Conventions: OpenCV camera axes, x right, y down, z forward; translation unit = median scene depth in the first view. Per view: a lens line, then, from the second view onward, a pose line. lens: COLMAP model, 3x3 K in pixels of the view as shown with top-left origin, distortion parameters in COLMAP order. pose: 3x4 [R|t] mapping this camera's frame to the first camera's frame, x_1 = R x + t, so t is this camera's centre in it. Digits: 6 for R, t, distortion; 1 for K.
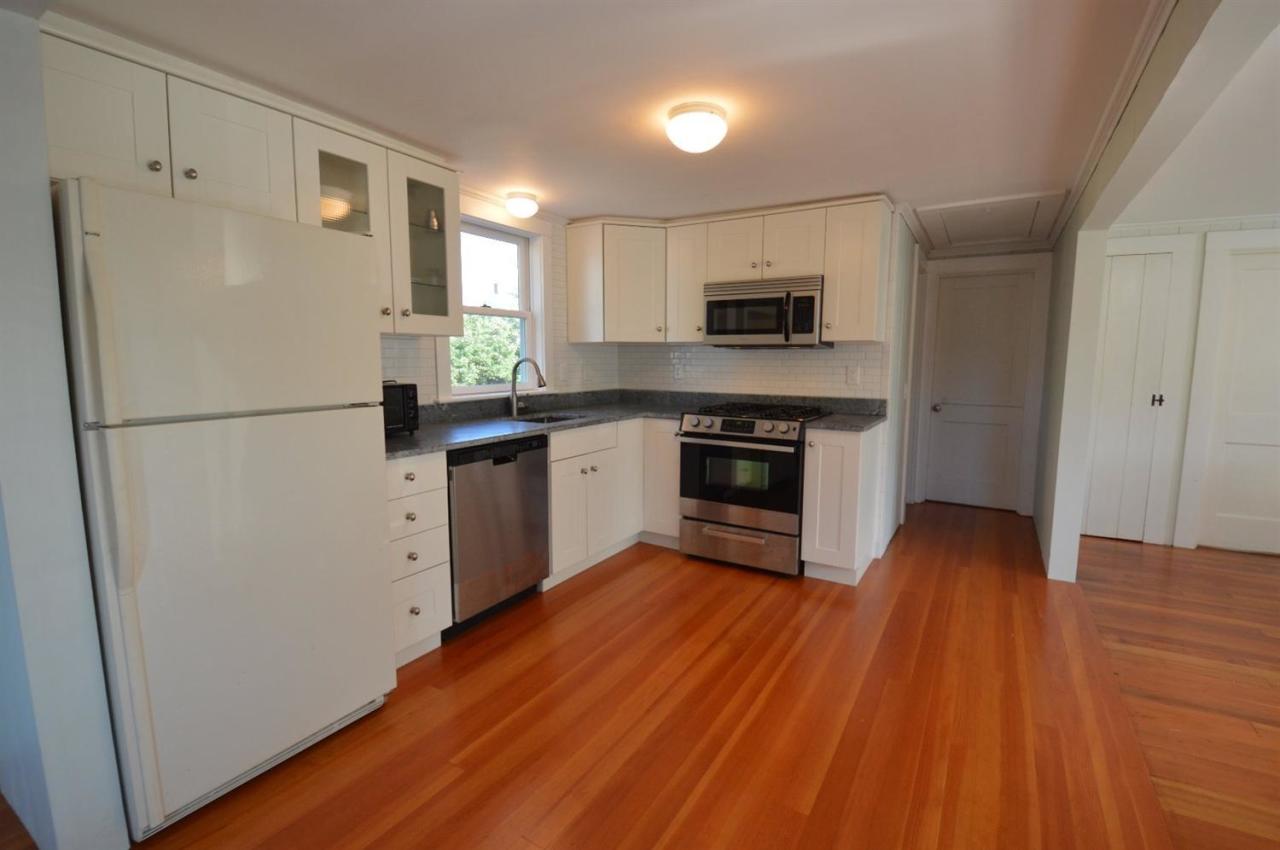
lens RADIAL K [[563.7, 0, 657.1], [0, 563.7, 421.2], [0, 0, 1]] dist [0.018651, -0.024093]
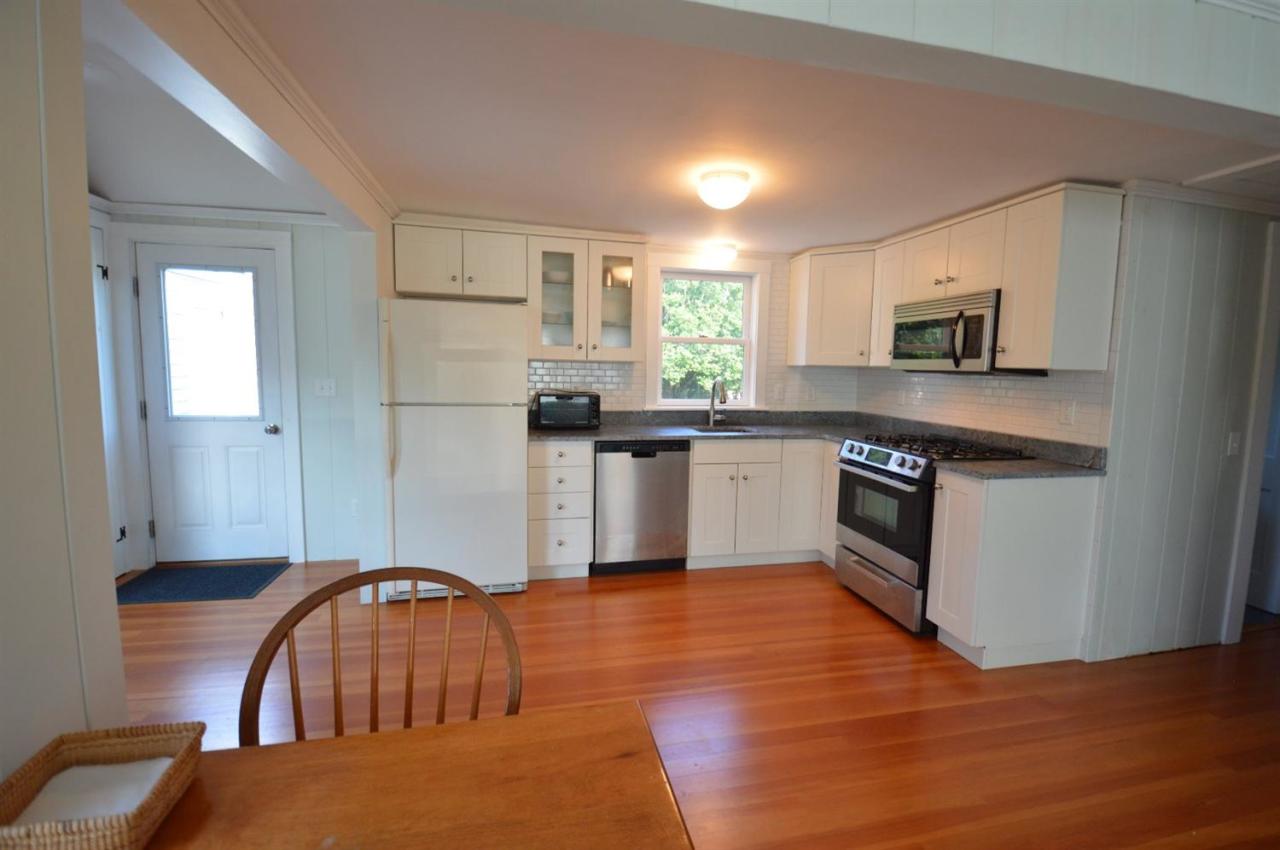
lens RADIAL K [[563.7, 0, 657.1], [0, 563.7, 421.2], [0, 0, 1]] dist [0.018651, -0.024093]
pose [[0.693070, 0.080604, -0.716350, 0.545508], [-0.100785, 0.994804, 0.014426, -0.026101], [0.713790, 0.062199, 0.697592, 0.072539]]
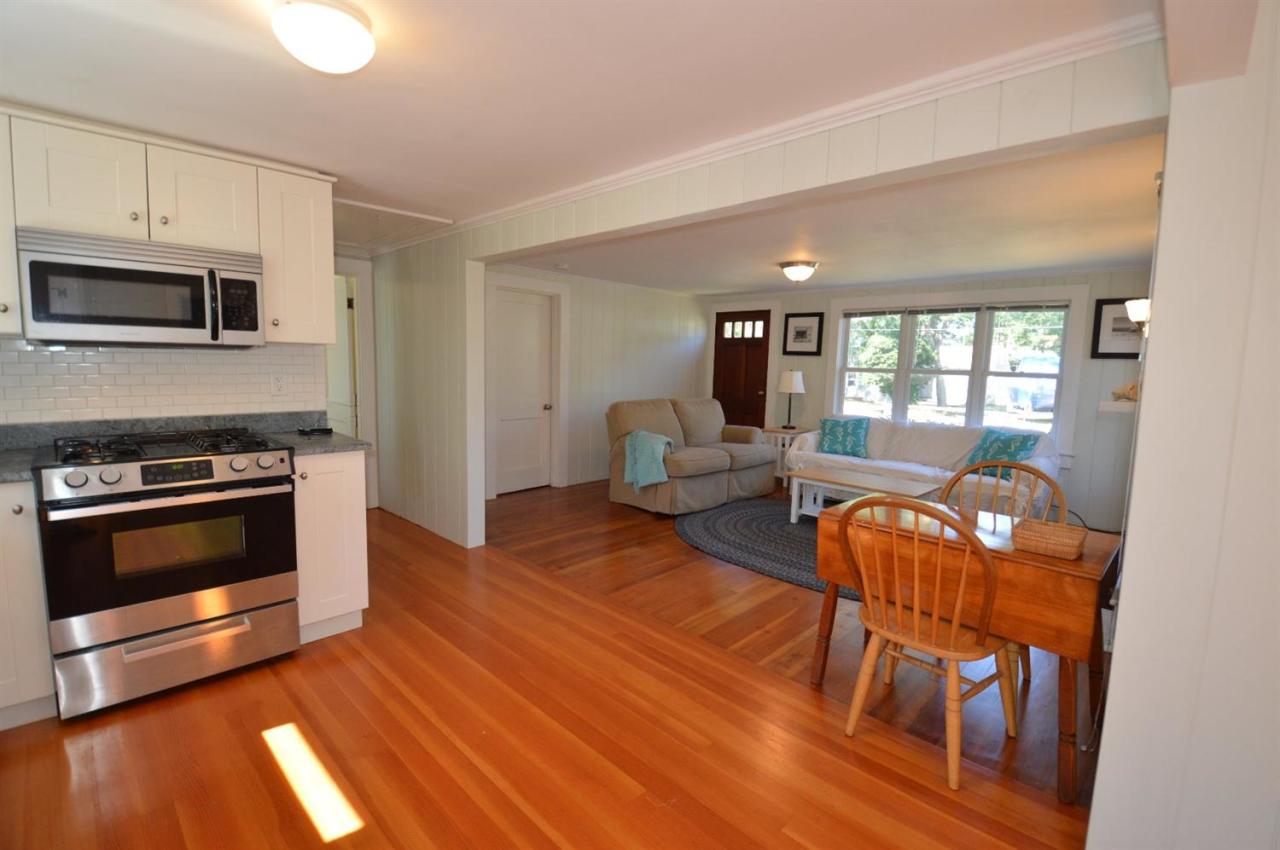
lens RADIAL K [[563.7, 0, 657.1], [0, 563.7, 421.2], [0, 0, 1]] dist [0.018651, -0.024093]
pose [[0.216295, -0.100580, 0.971133, -0.346978], [0.083260, 0.992956, 0.084296, -0.055503], [-0.972771, 0.062624, 0.223146, 0.318078]]
